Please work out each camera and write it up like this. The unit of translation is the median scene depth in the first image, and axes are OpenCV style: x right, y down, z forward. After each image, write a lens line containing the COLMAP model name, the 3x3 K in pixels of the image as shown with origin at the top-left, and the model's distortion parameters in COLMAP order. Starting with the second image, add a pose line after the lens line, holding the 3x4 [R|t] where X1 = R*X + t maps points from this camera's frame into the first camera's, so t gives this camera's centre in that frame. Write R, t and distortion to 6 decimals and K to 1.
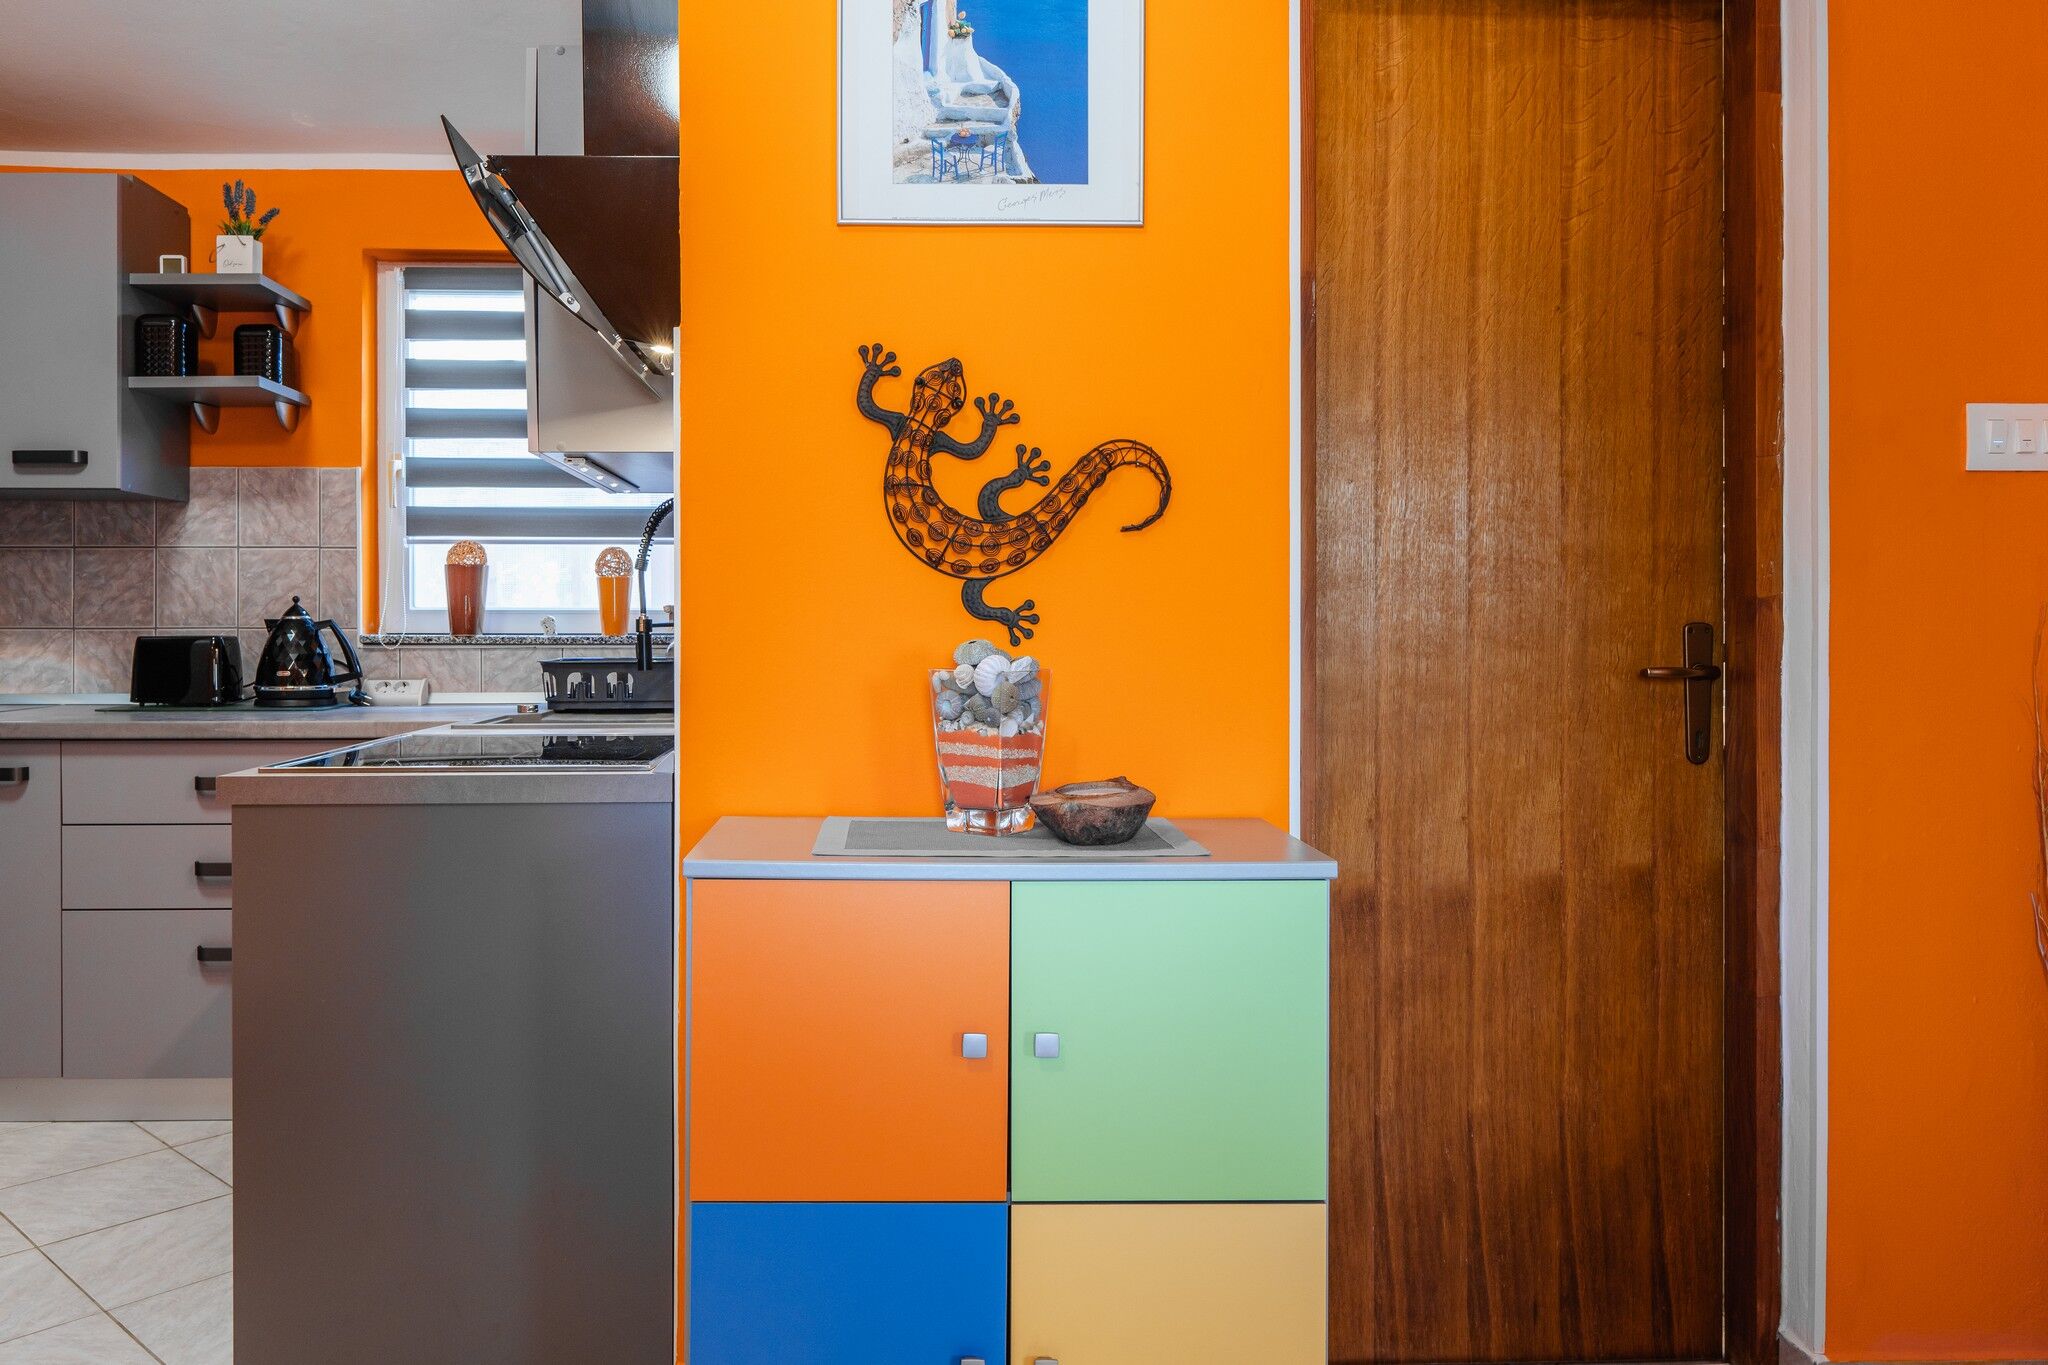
lens RADIAL K [[1459.9, 0, 909.5], [0, 1459.9, 623.7], [0, 0, 1]] dist [-0.001691, -0.003683]
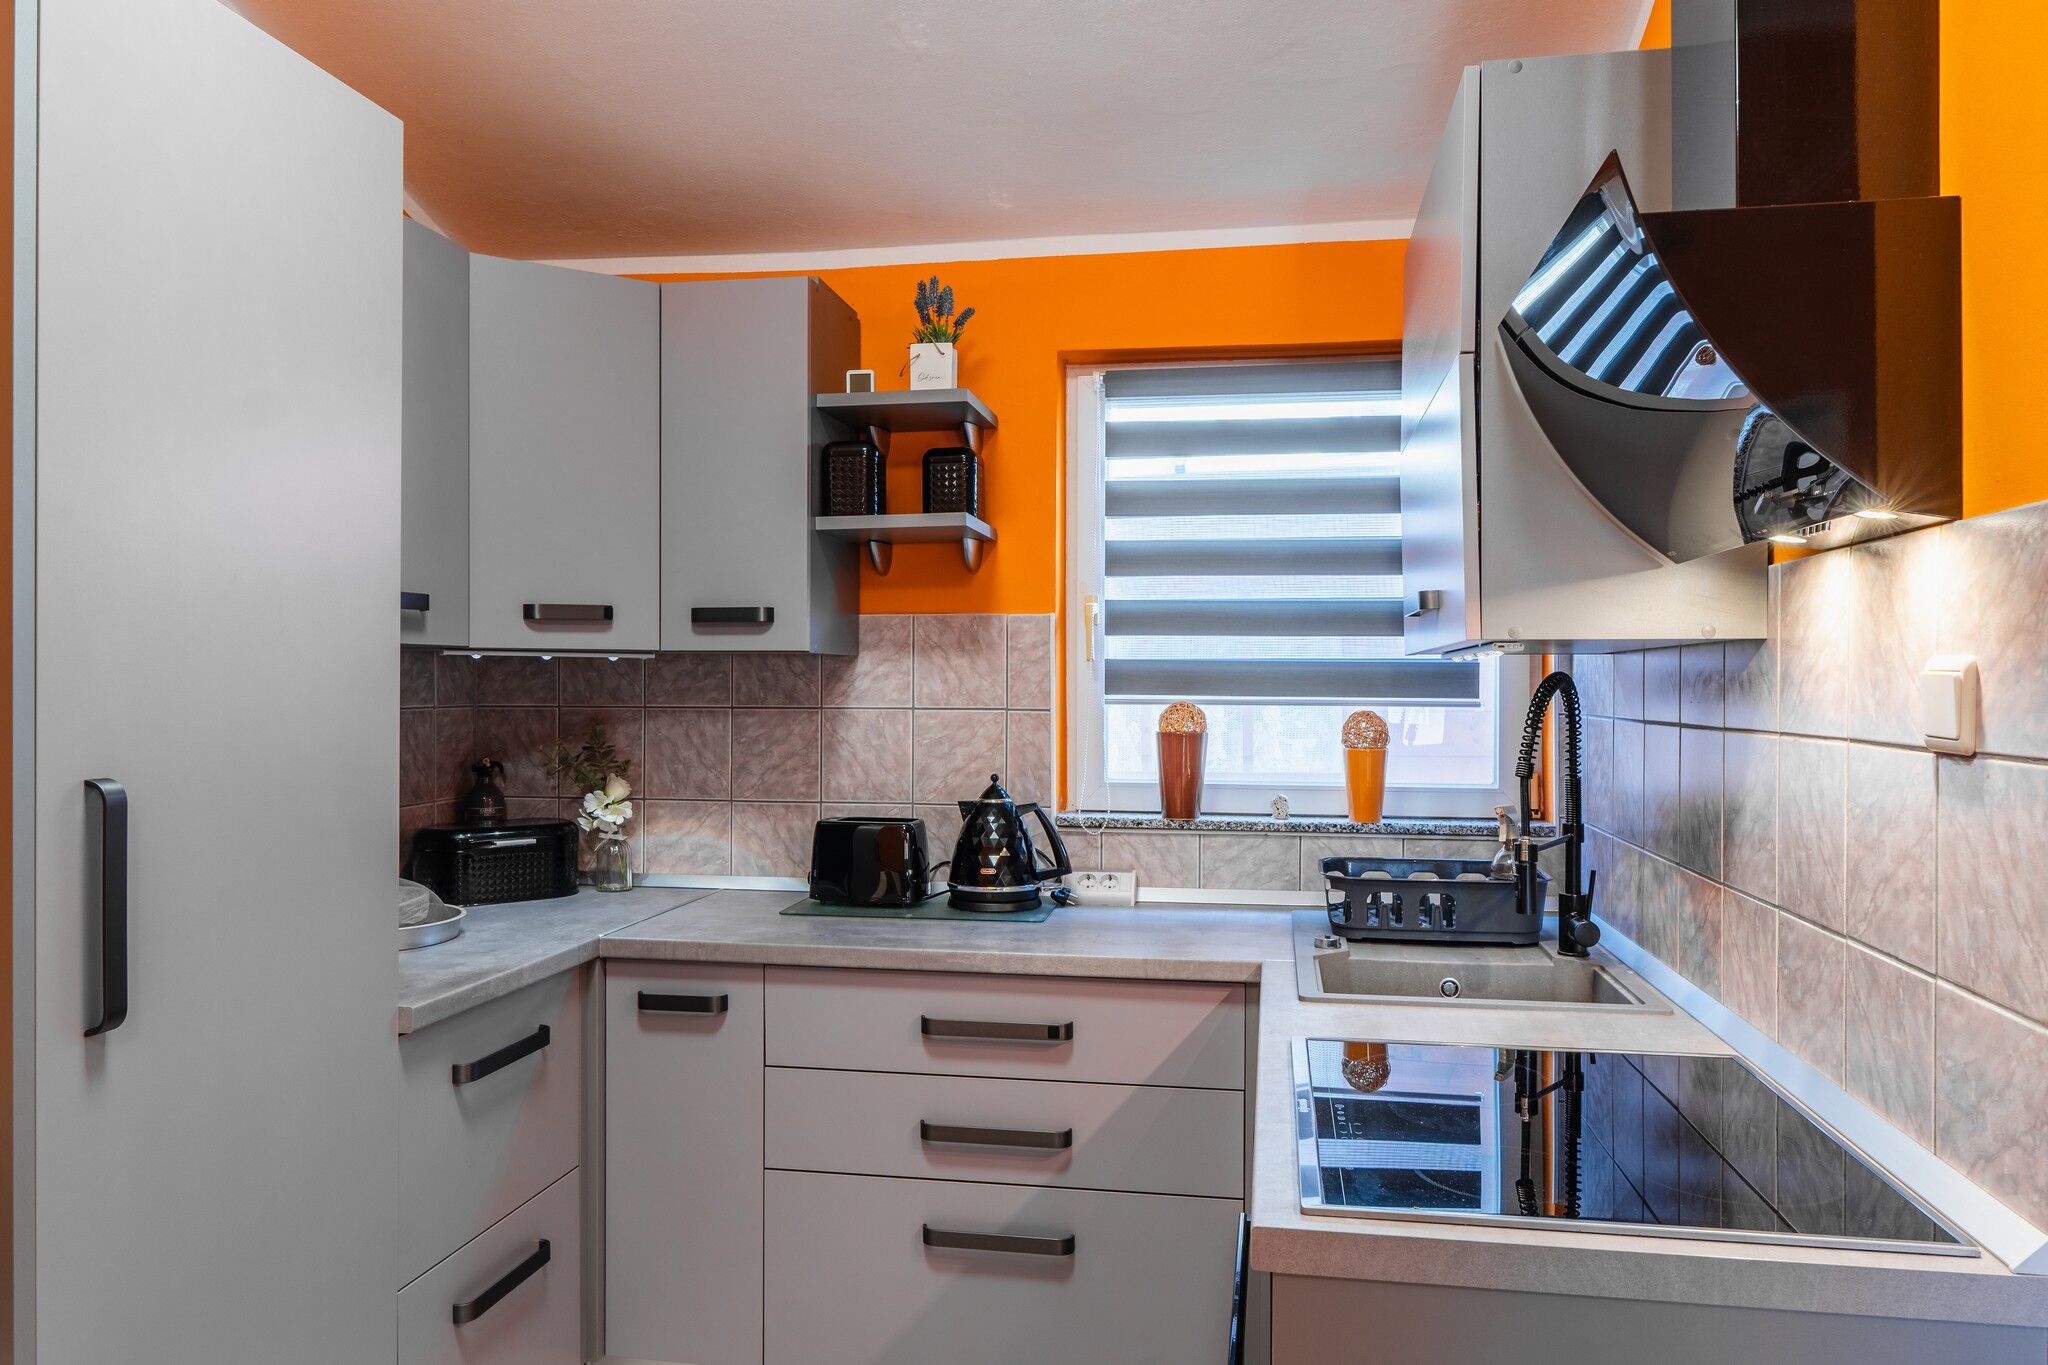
lens RADIAL K [[1431.6, 0, 1016.8], [0, 1431.6, 687.1], [0, 0, 1]] dist [-0.001339, -0.000766]
pose [[0.979671, 0.003369, -0.200584, -0.248303], [-0.003000, 0.999993, 0.002145, -0.071119], [0.200590, -0.001499, 0.979674, 0.207119]]
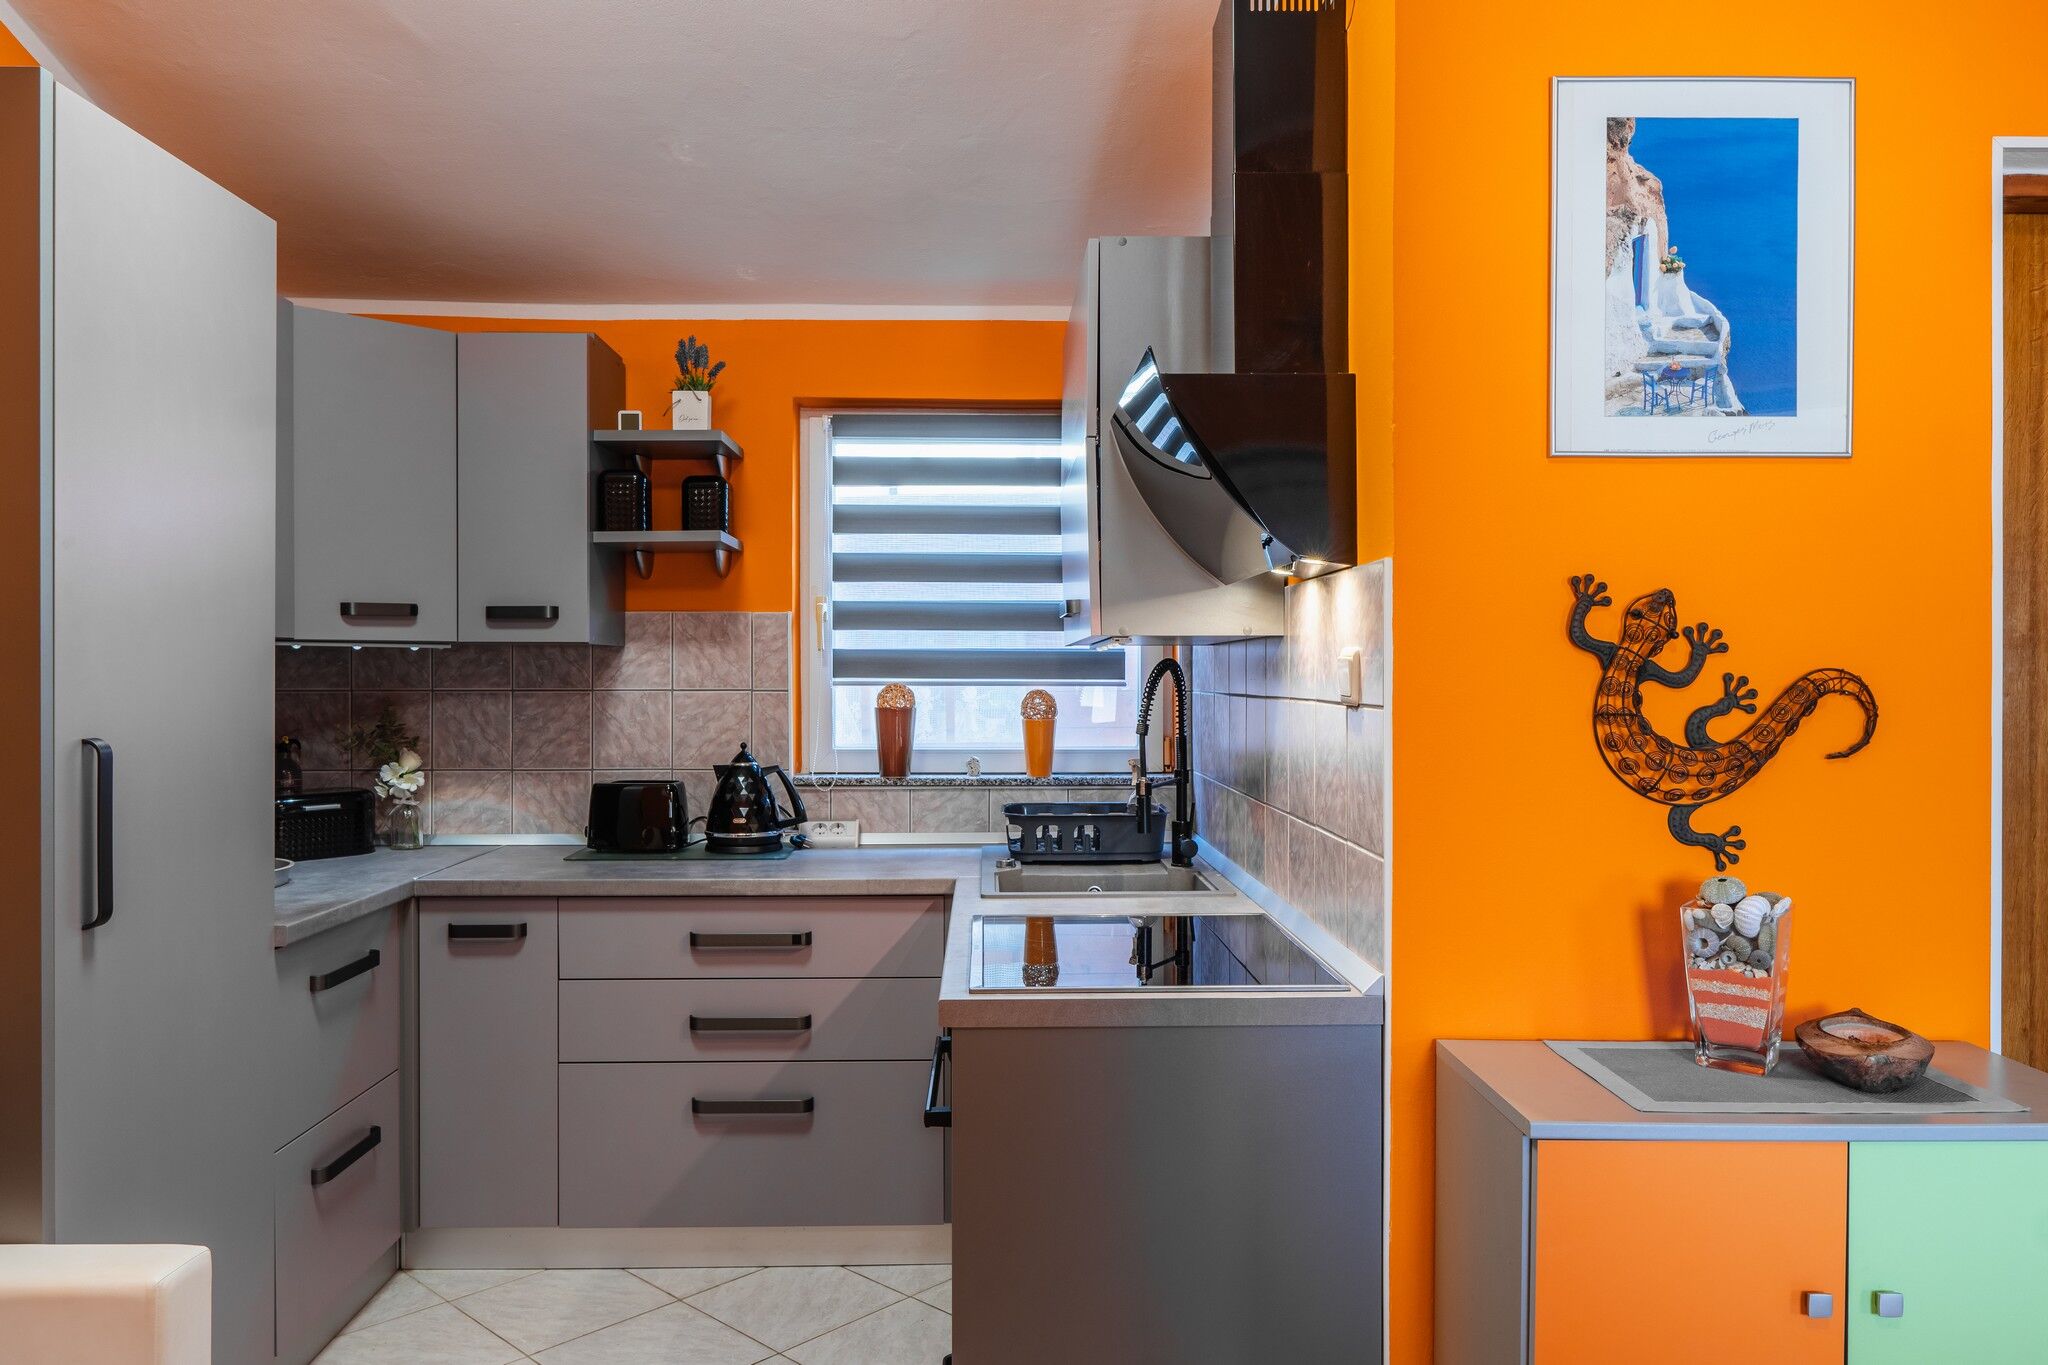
lens RADIAL K [[1427.2, 0, 1012.9], [0, 1427.2, 677.2], [0, 0, 1]] dist [-0.000737, -0.006061]
pose [[0.999983, -0.000291, -0.005761, -0.229713], [0.000302, 0.999998, 0.001999, -0.067457], [0.005760, -0.002001, 0.999981, 0.003513]]
